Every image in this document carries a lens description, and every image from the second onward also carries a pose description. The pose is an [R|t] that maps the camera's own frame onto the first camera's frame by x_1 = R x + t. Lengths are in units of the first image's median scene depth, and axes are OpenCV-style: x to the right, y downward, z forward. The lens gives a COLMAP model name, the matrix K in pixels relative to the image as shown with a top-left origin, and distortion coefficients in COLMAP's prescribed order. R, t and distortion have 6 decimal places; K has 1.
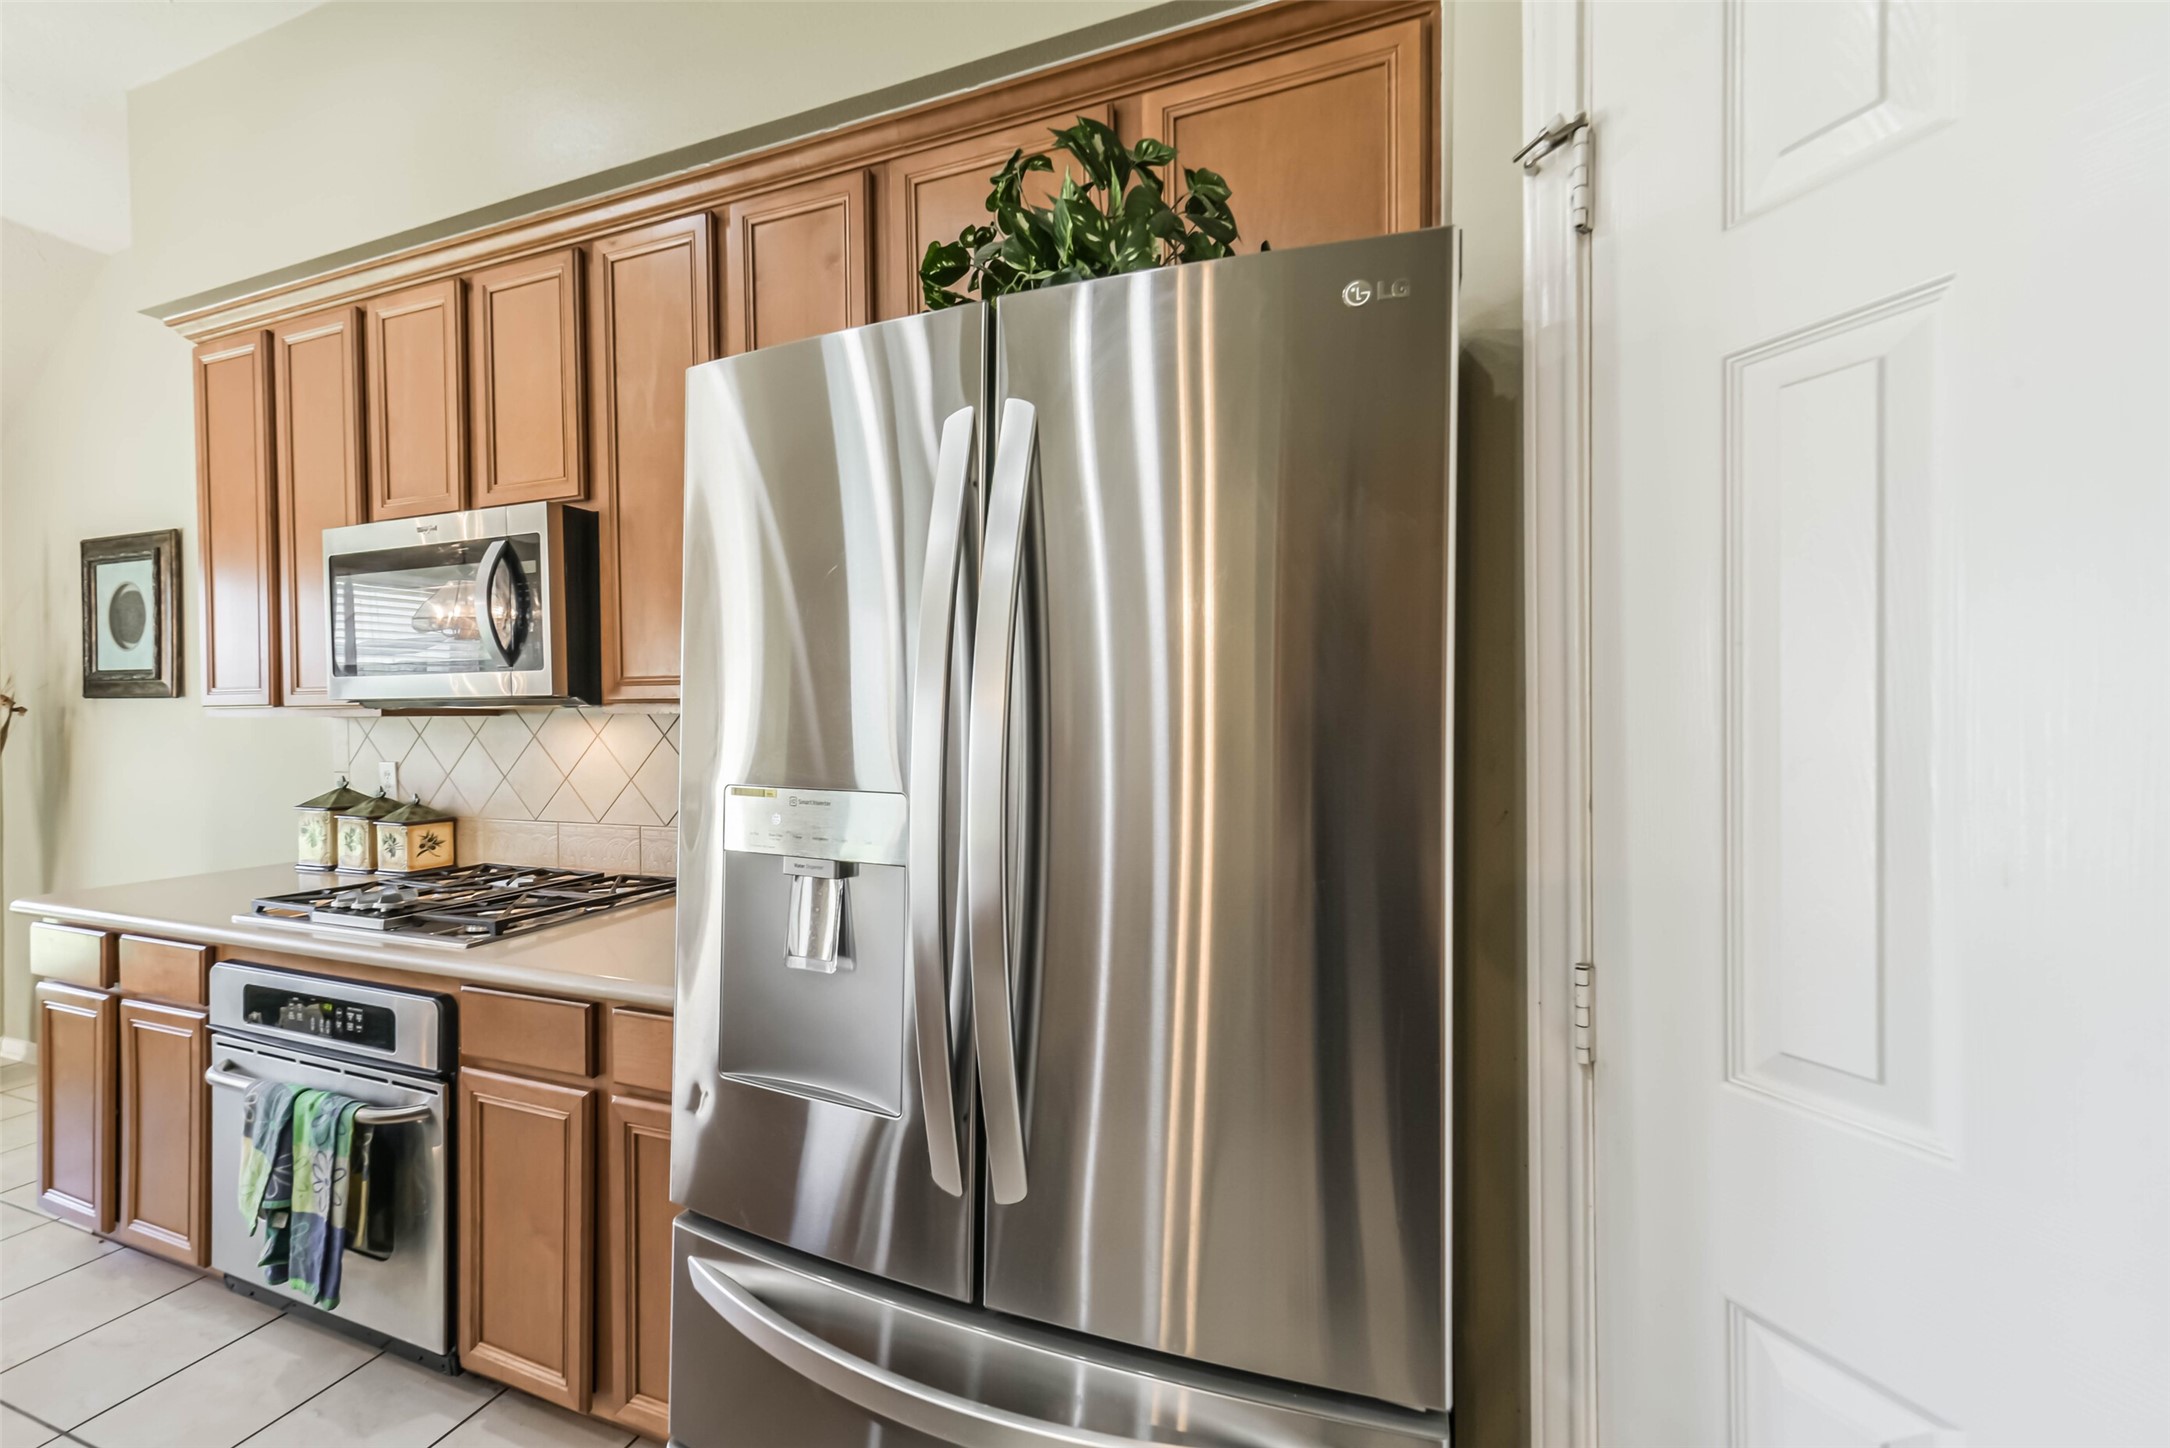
lens RADIAL K [[832.6, 0, 1091.3], [0, 832.6, 722.9], [0, 0, 1]] dist [0.012922, -0.001457]
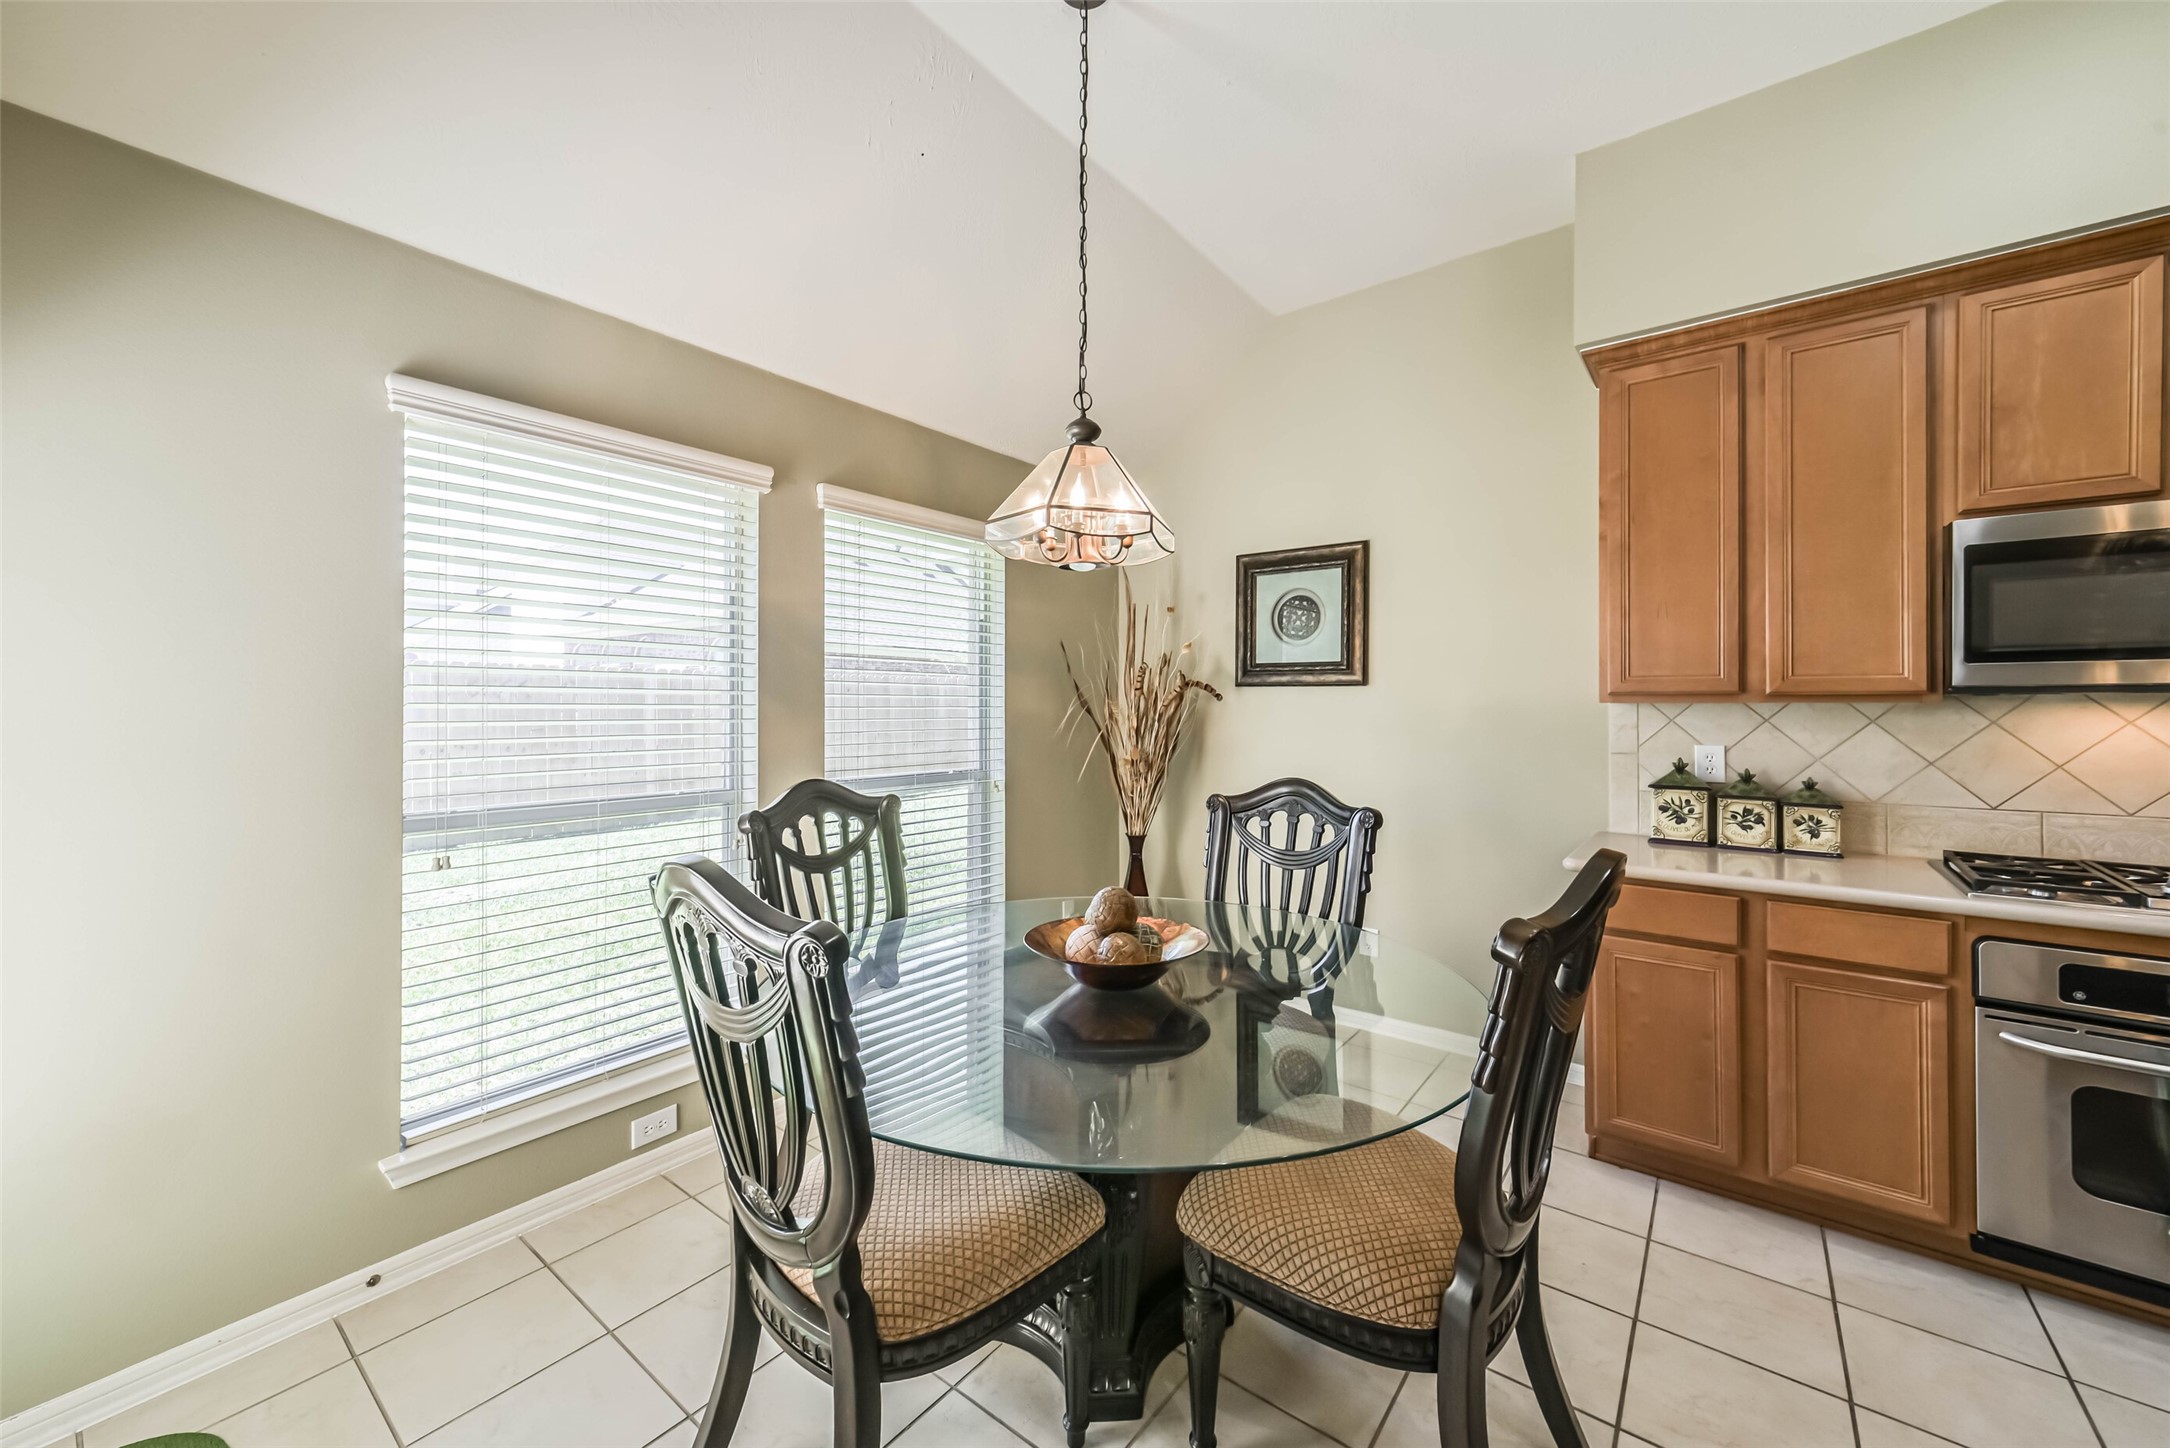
lens RADIAL K [[832.6, 0, 1091.2], [0, 832.6, 703.7], [0, 0, 1]] dist [0.012922, -0.001457]
pose [[0.953140, 0.002966, -0.302515, -1.676580], [-0.005835, 0.999946, -0.008580, 0.009050], [0.302473, 0.009943, 0.953106, -0.316104]]
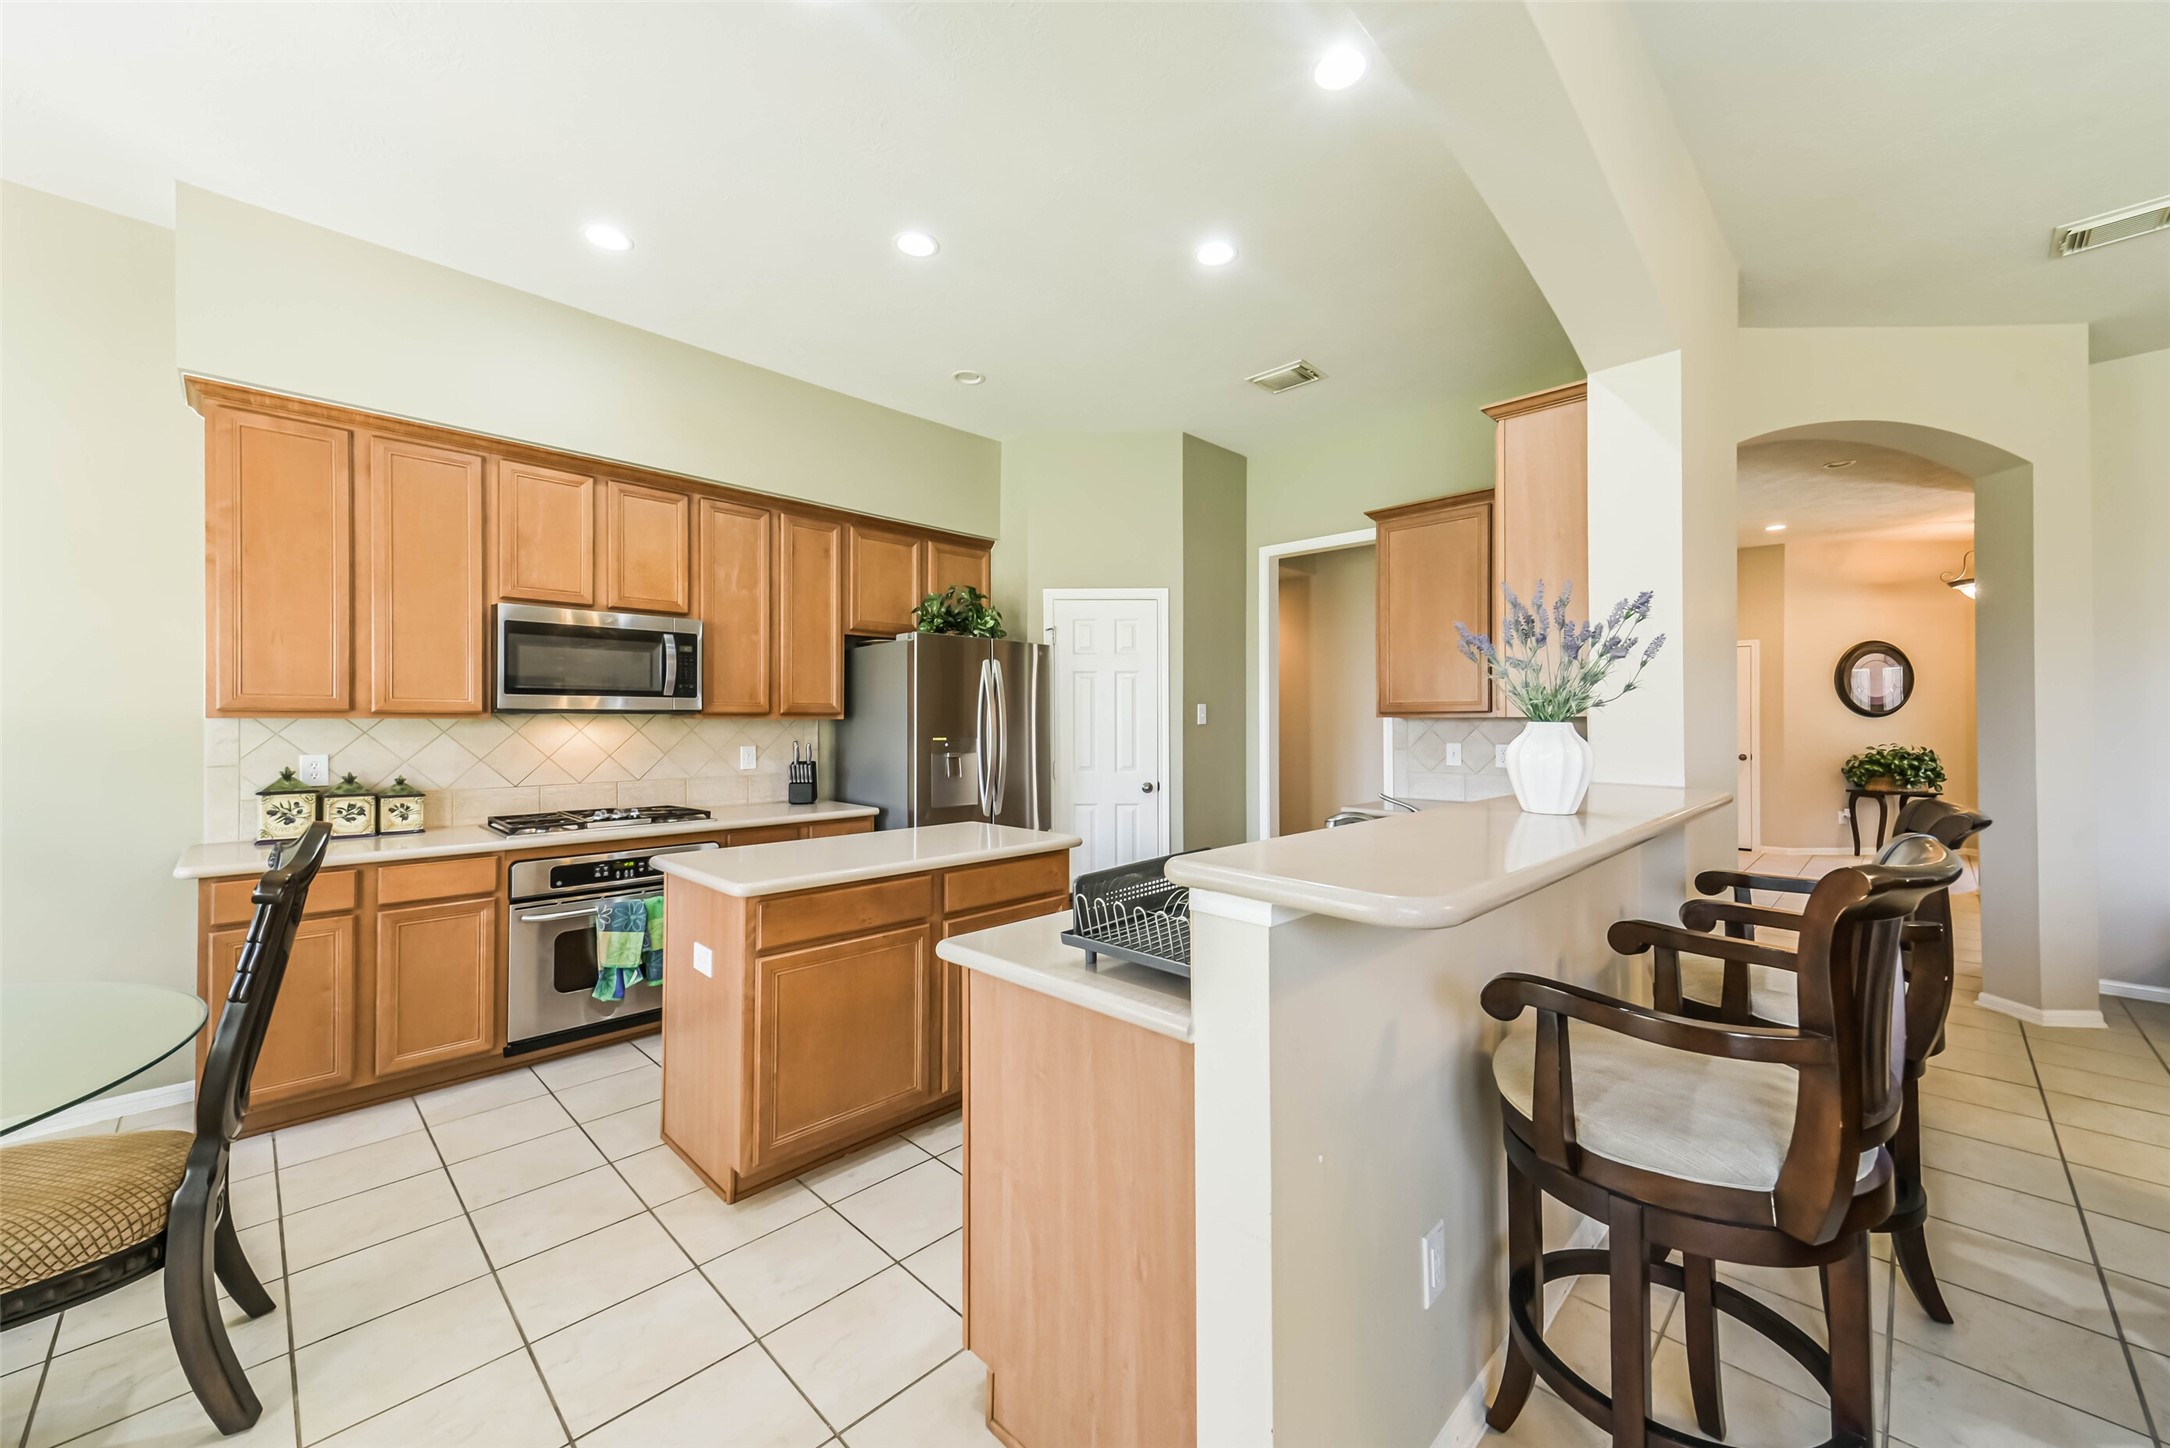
lens RADIAL K [[832.6, 0, 1111.3], [0, 832.6, 717.5], [0, 0, 1]] dist [0.012922, -0.001457]
pose [[0.400670, 0.010134, 0.916167, -1.999316], [0.006390, 0.999884, -0.013855, 0.020319], [-0.916200, 0.011405, 0.400558, -0.757699]]
